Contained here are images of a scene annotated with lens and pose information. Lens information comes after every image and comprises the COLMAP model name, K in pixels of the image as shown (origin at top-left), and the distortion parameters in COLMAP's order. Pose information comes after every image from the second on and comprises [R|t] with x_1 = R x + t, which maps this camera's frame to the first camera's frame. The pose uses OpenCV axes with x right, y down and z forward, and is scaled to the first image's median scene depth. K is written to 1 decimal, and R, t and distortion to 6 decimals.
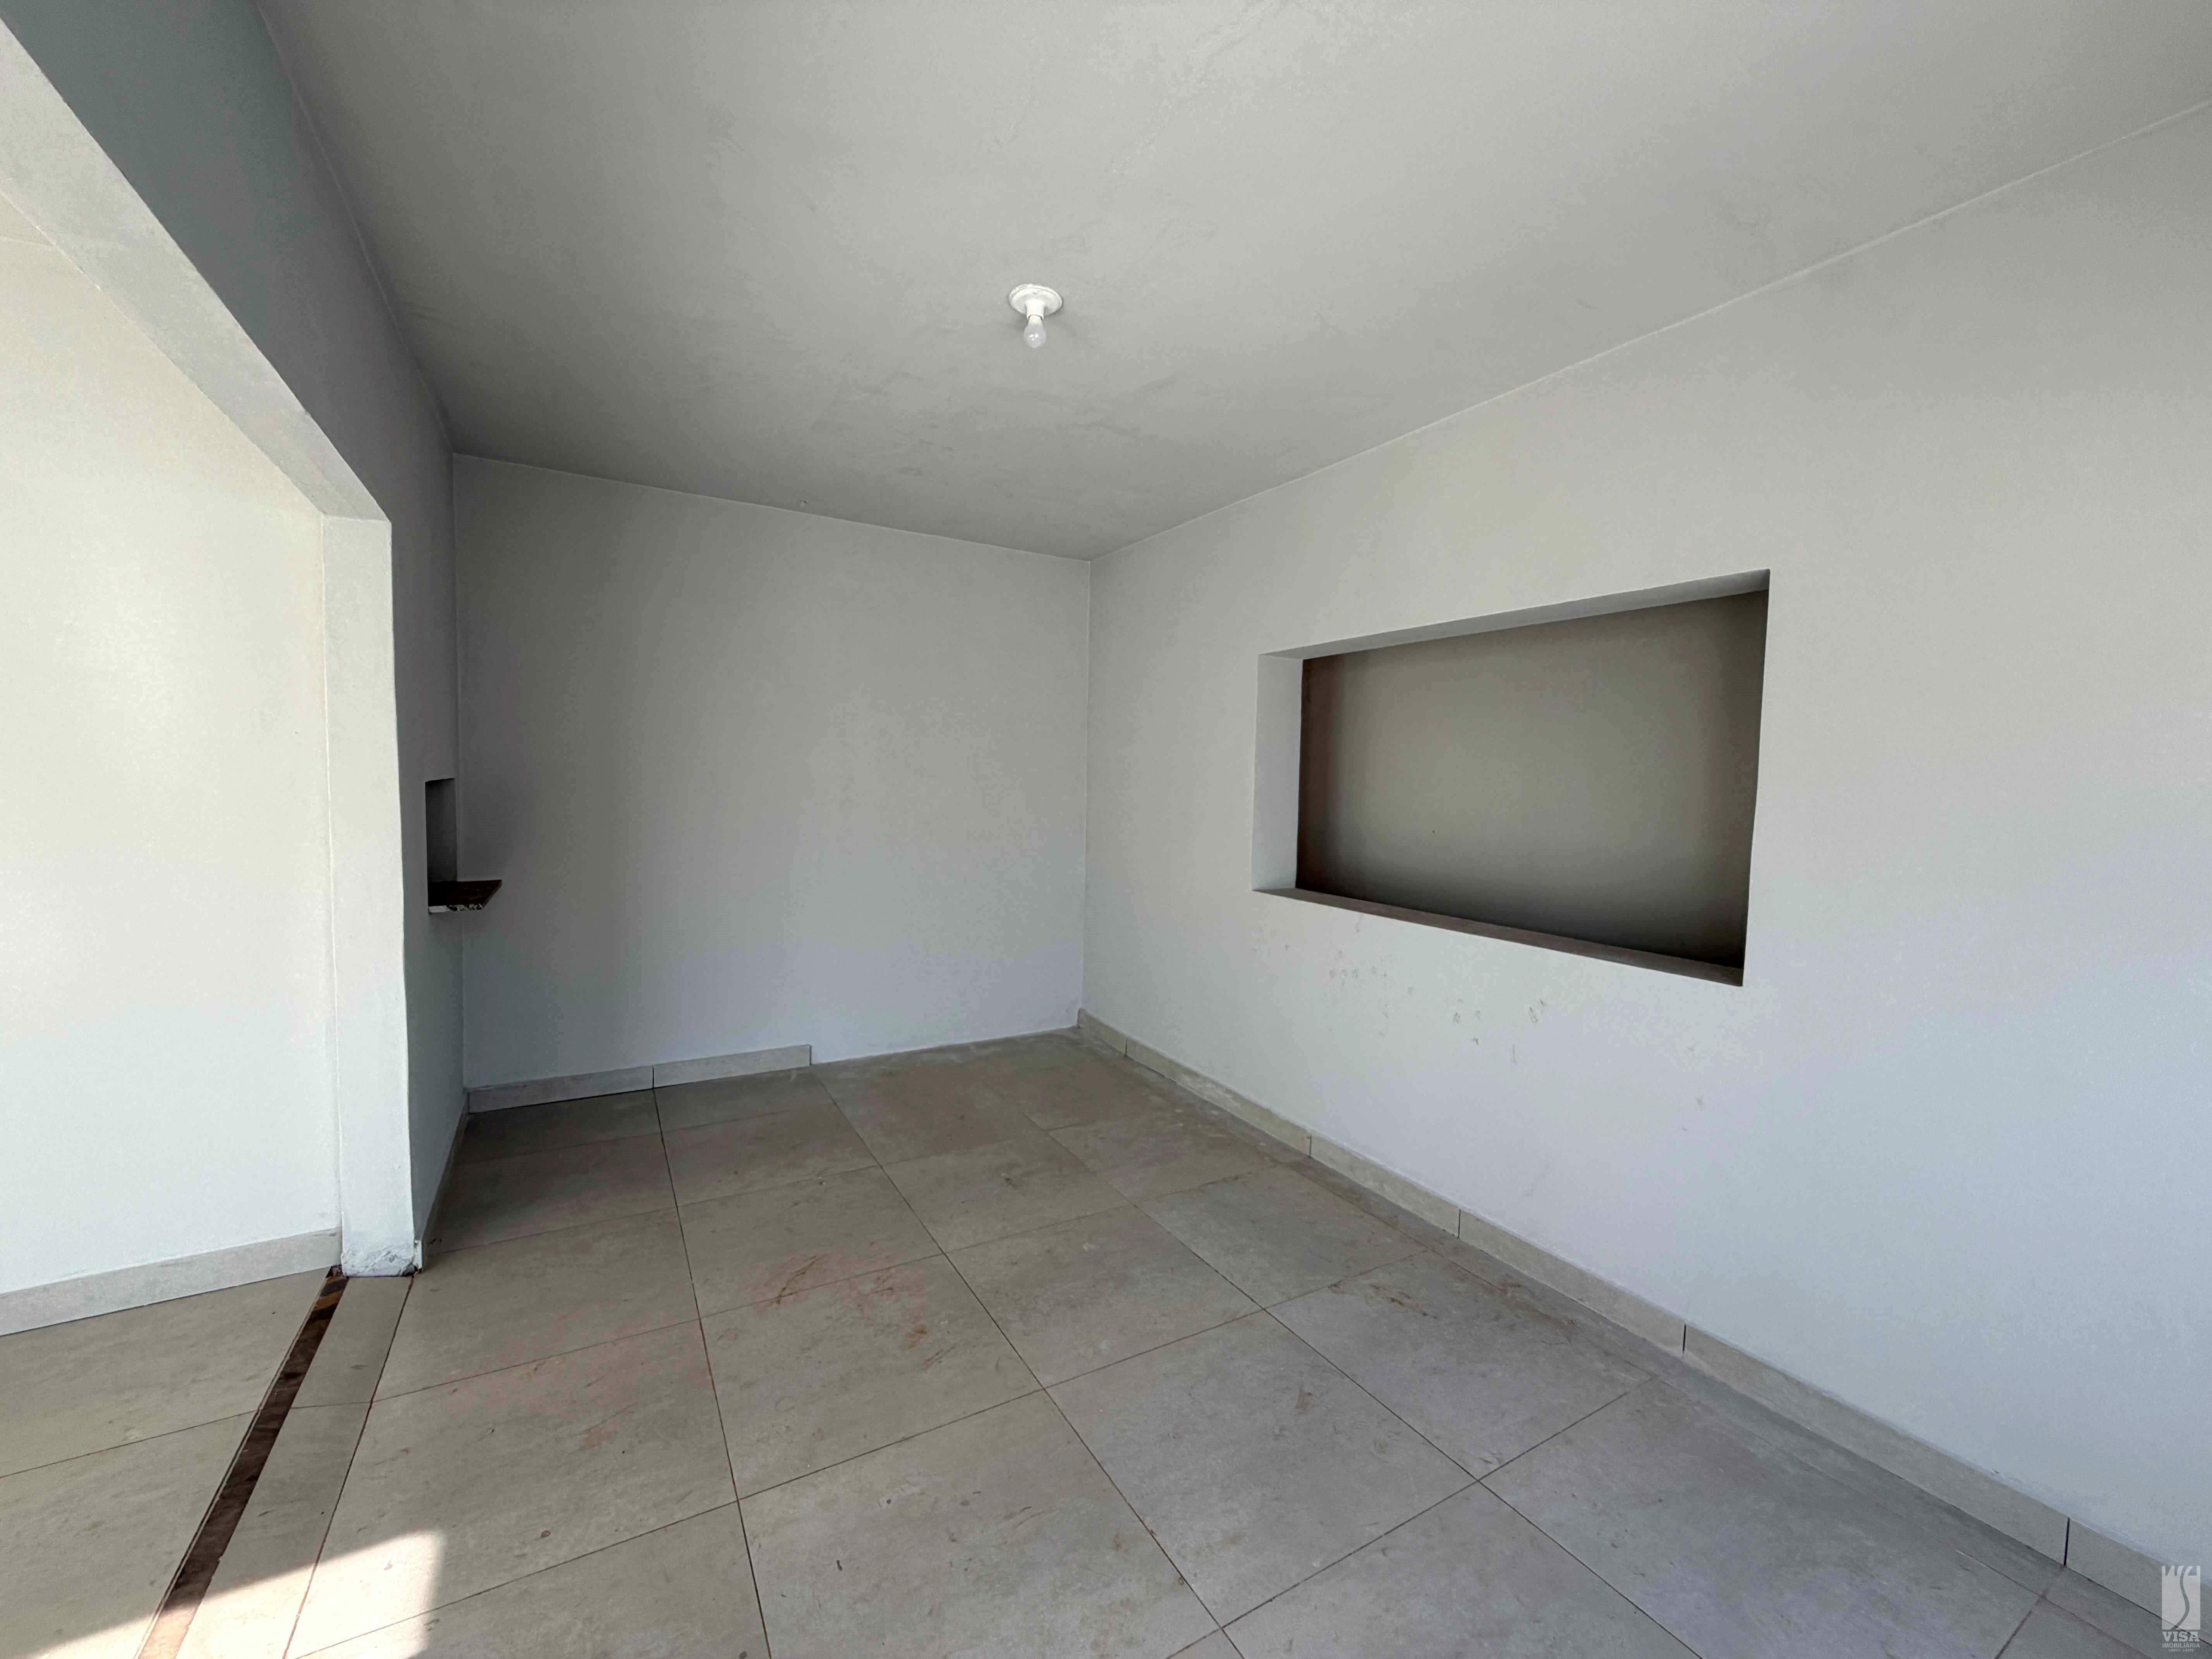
lens RADIAL K [[881.6, 0, 1110.3], [0, 881.6, 831.6], [0, 0, 1]] dist [0.001037, -0.000076]
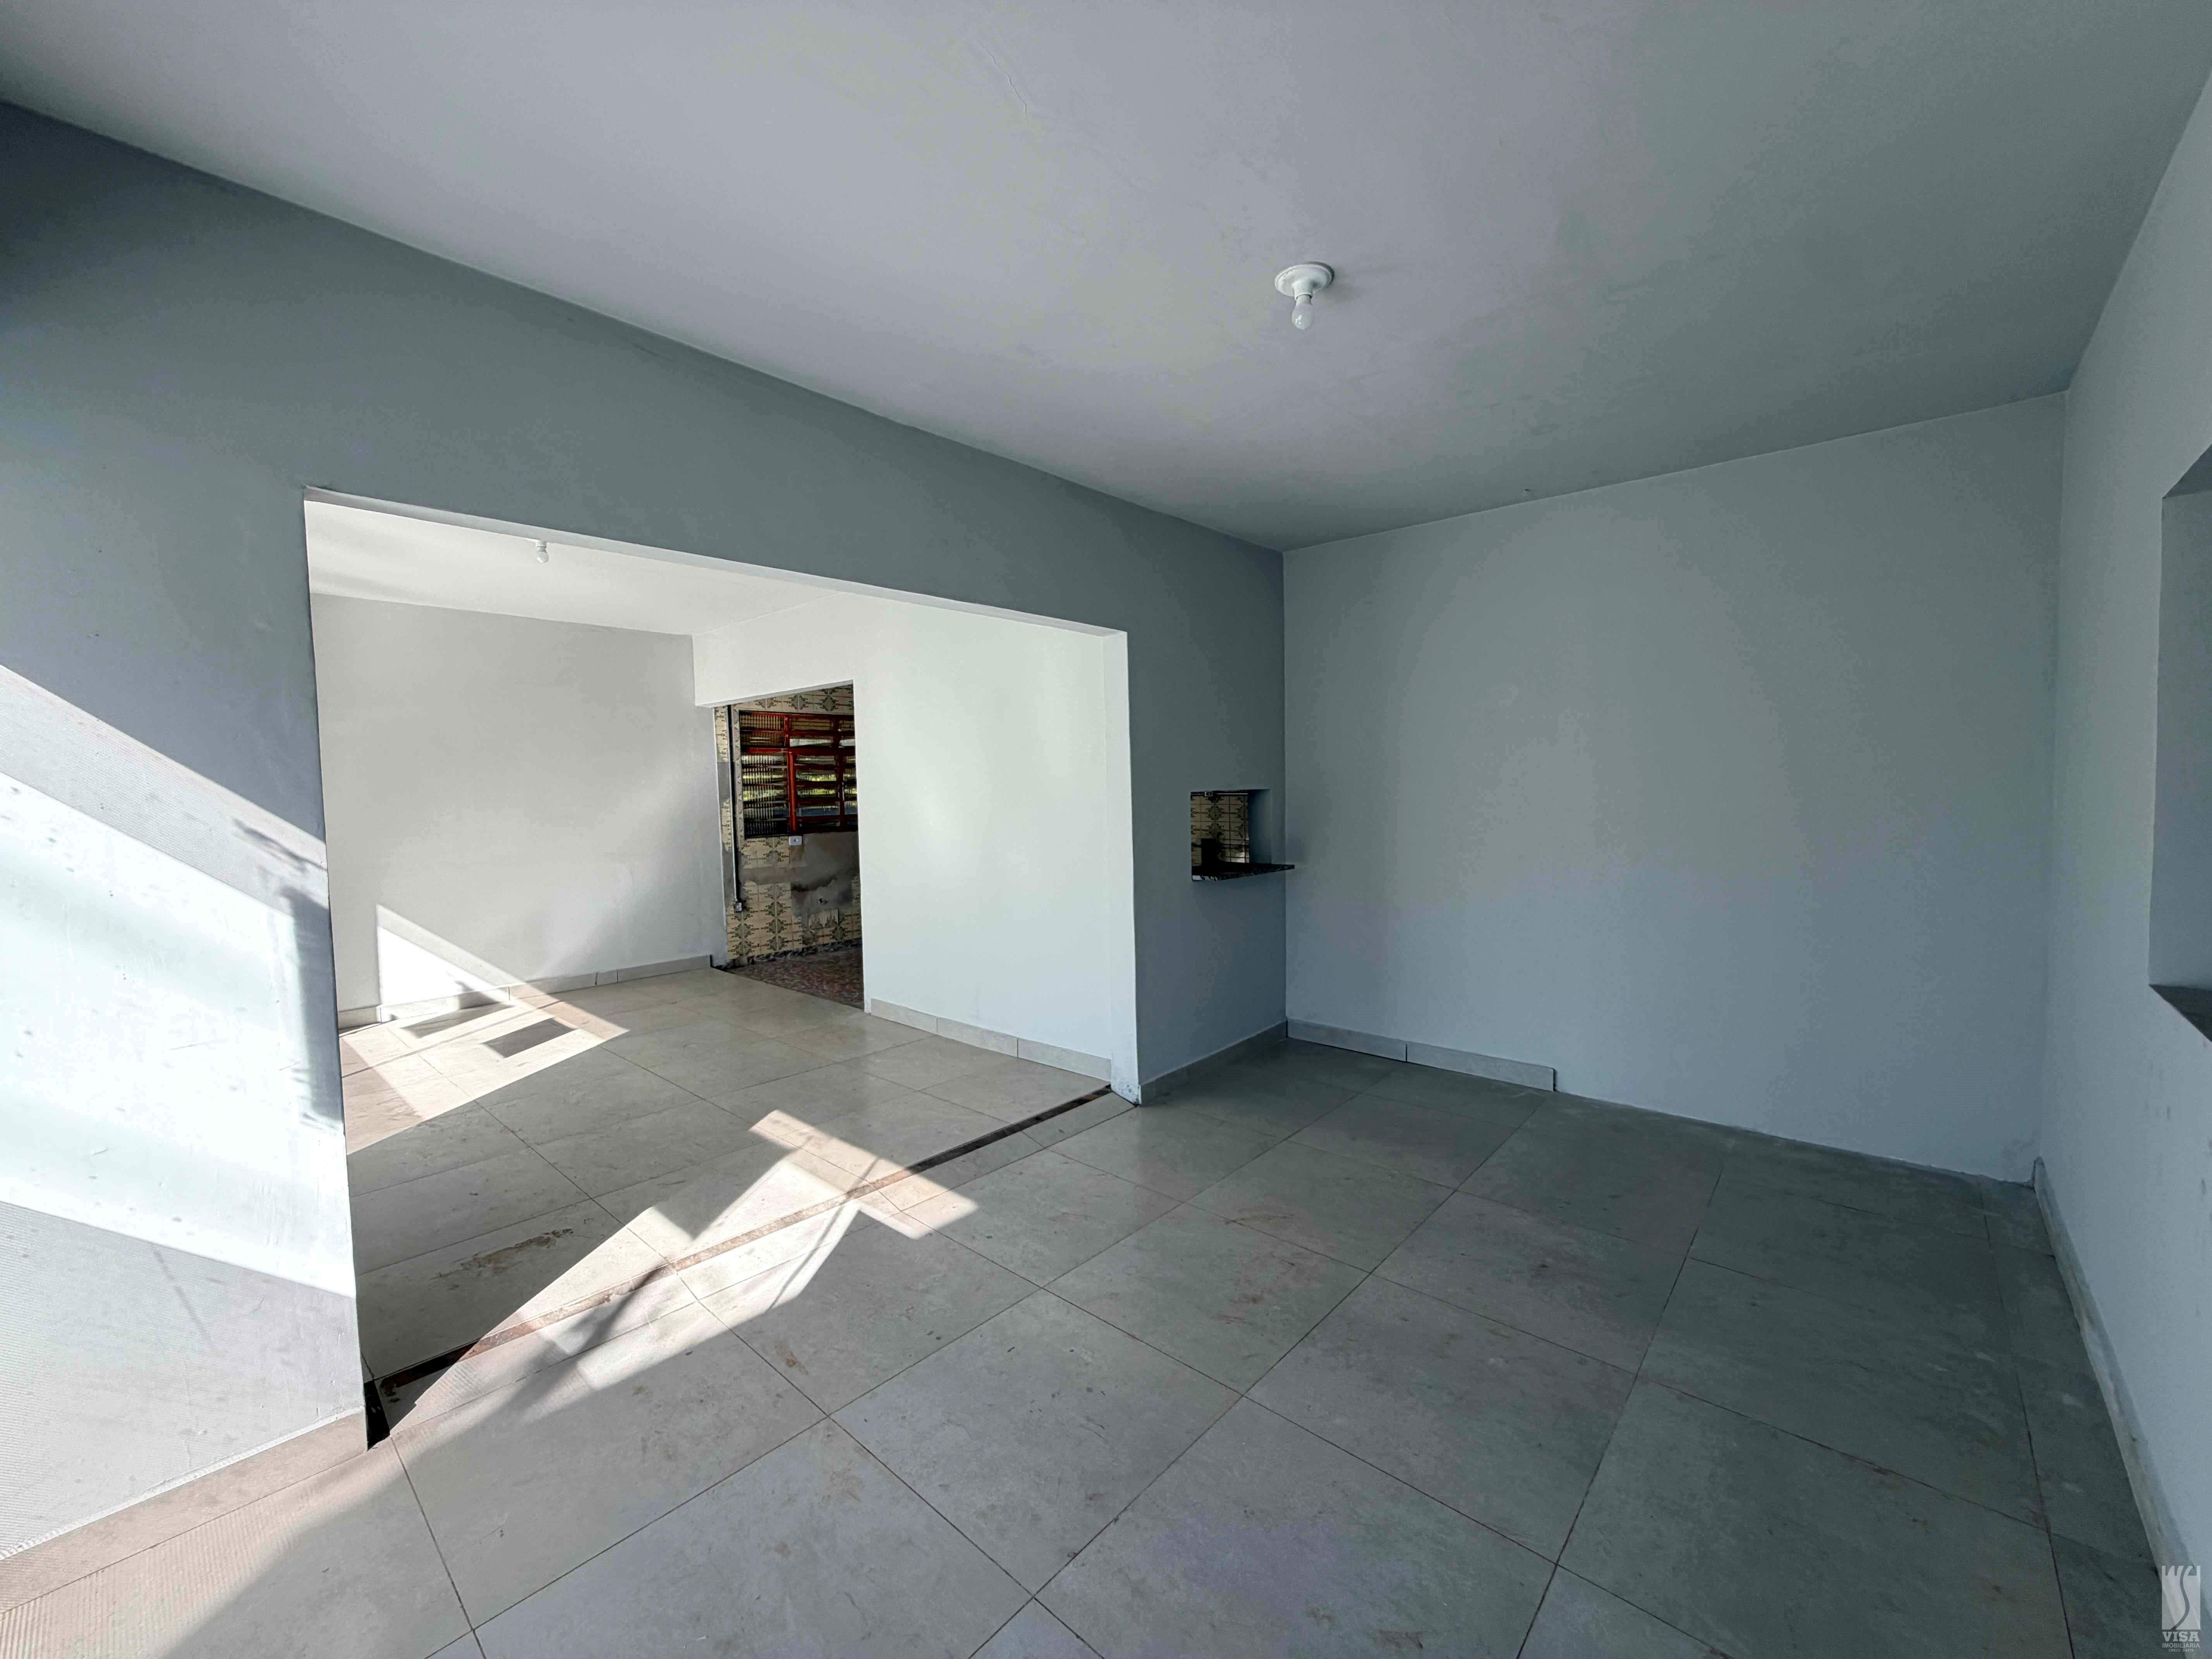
lens RADIAL K [[881.6, 0, 1100.1], [0, 881.6, 832.9], [0, 0, 1]] dist [0.001037, -0.000076]
pose [[0.304397, 0.027013, -0.952162, 0.624022], [-0.036412, 0.999197, 0.016707, -0.006376], [0.951849, 0.029584, 0.305137, 0.411902]]
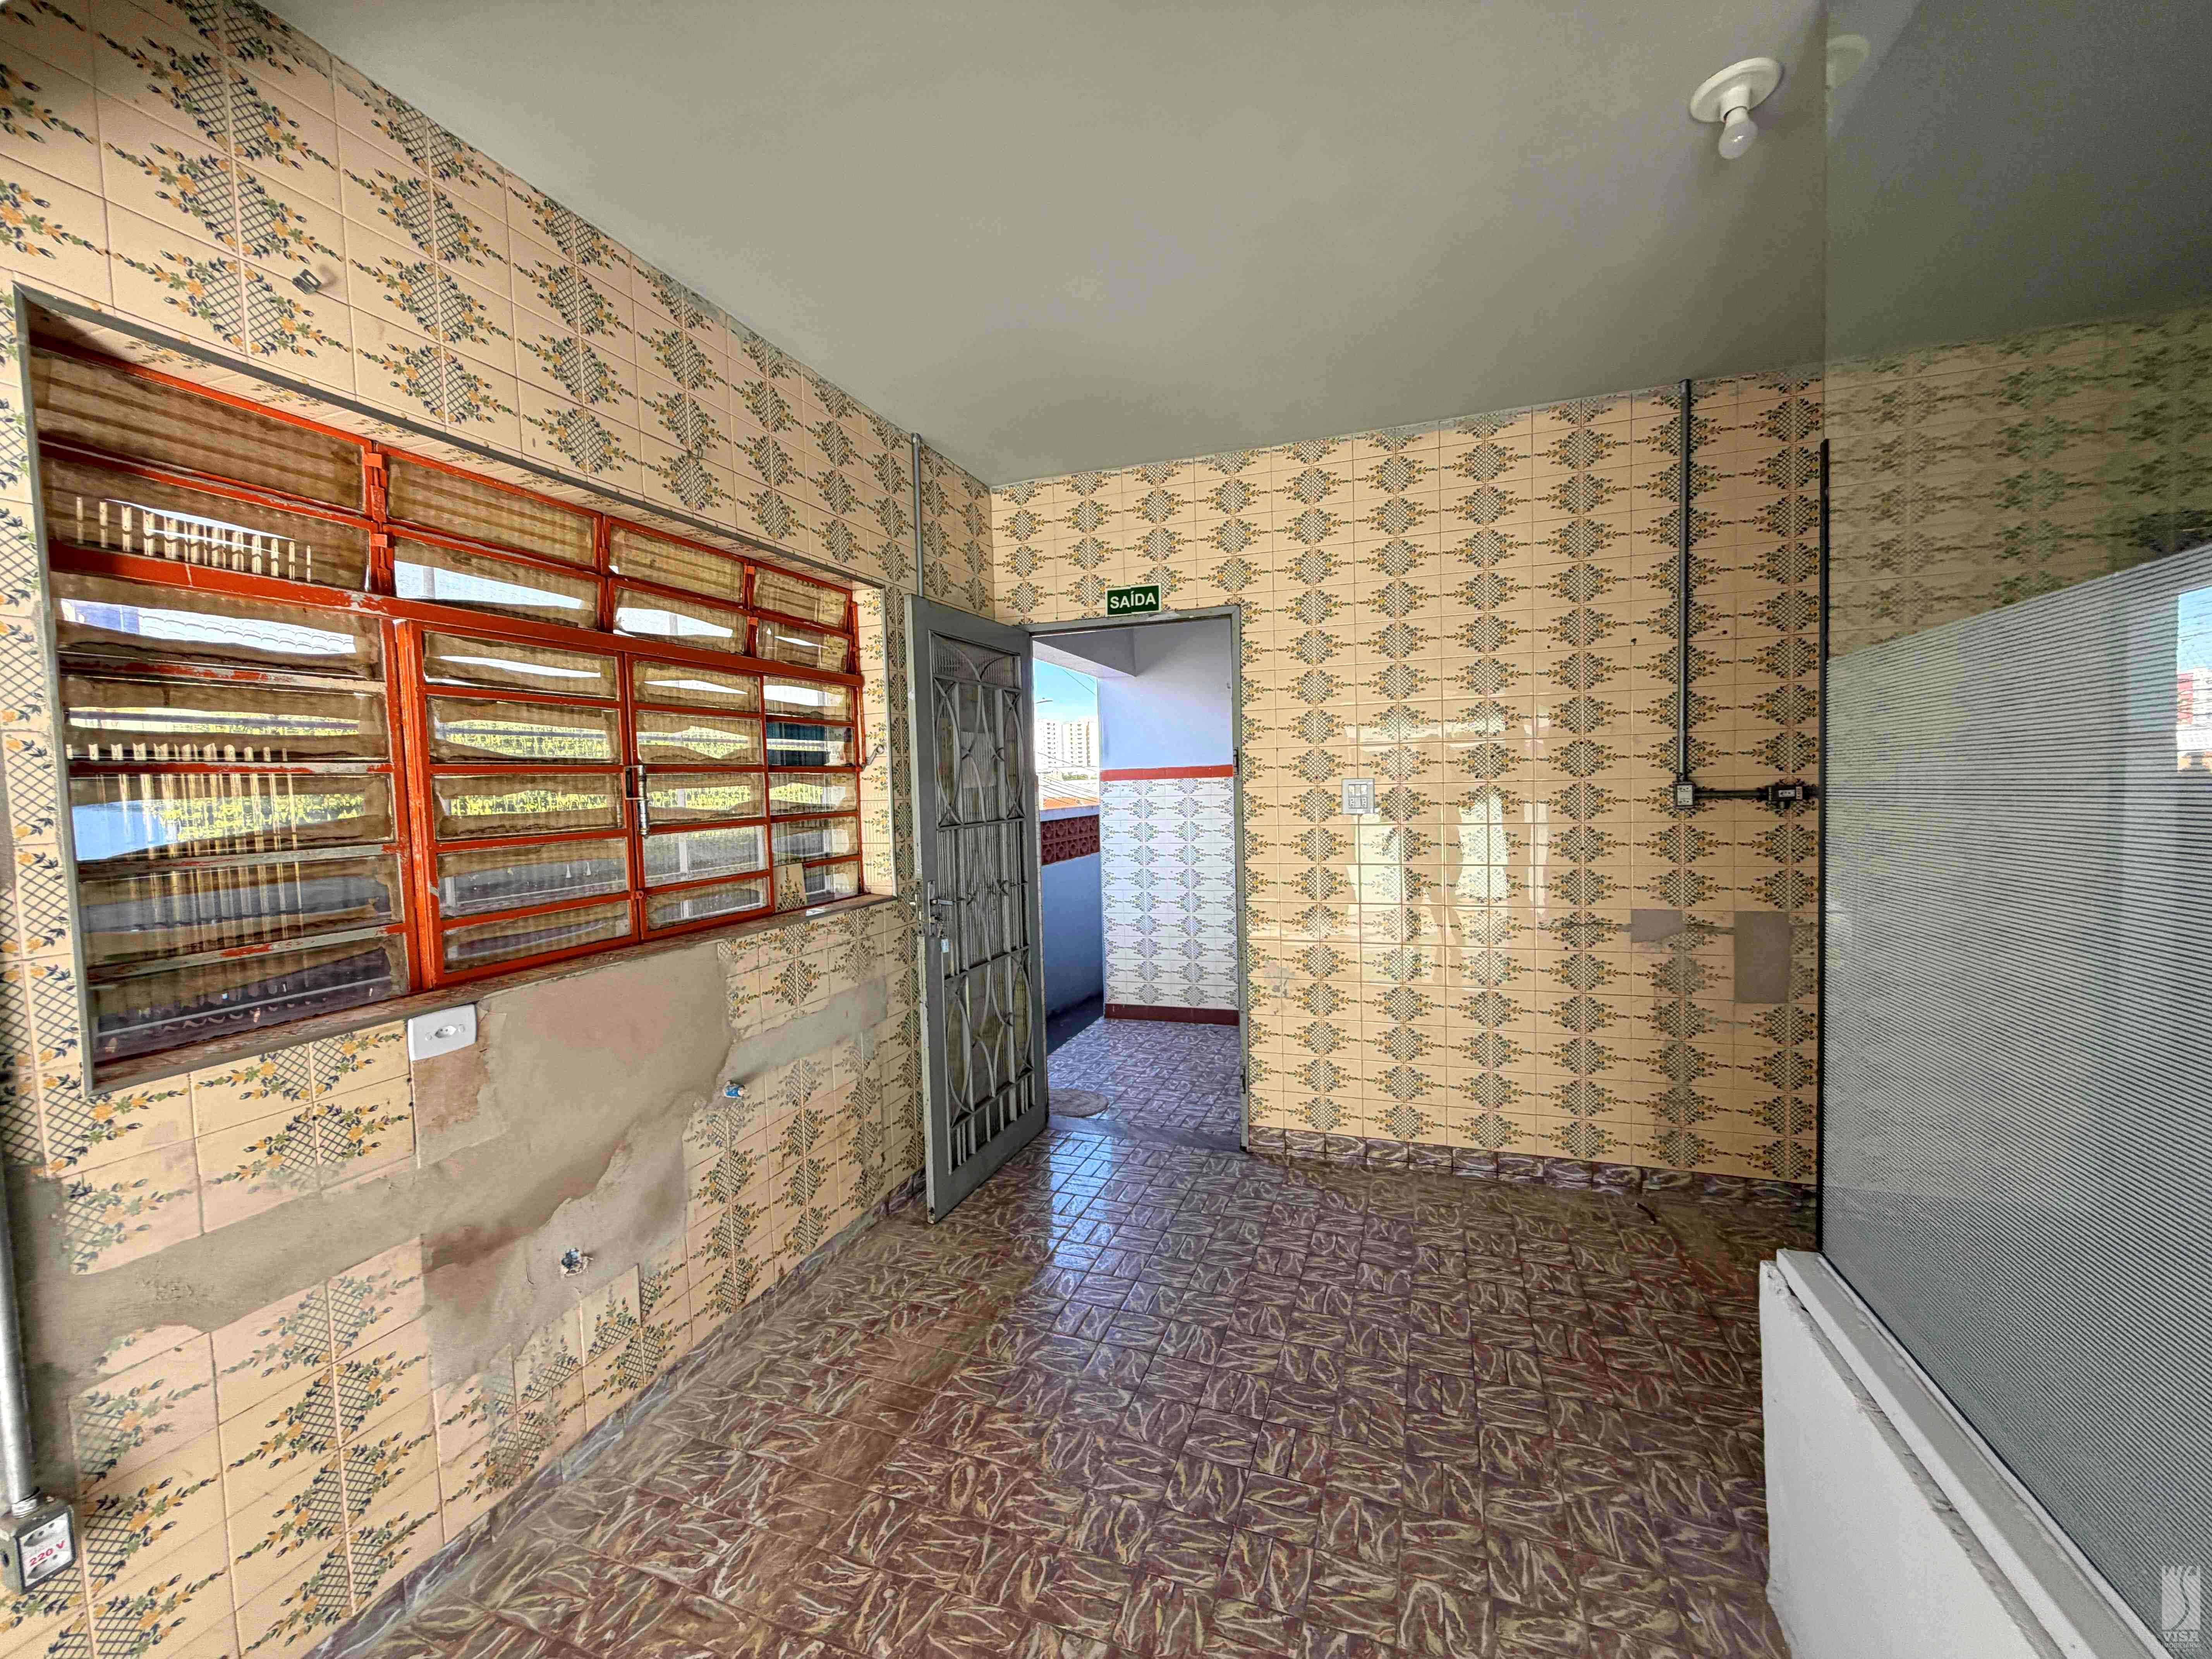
lens RADIAL K [[881.6, 0, 1102.5], [0, 881.6, 829.8], [0, 0, 1]] dist [0.001037, -0.000076]
pose [[0.641425, 0.003018, -0.767180, -1.593391], [-0.010411, 0.999934, -0.004771, -0.037707], [0.767115, 0.011047, 0.641414, 0.304697]]
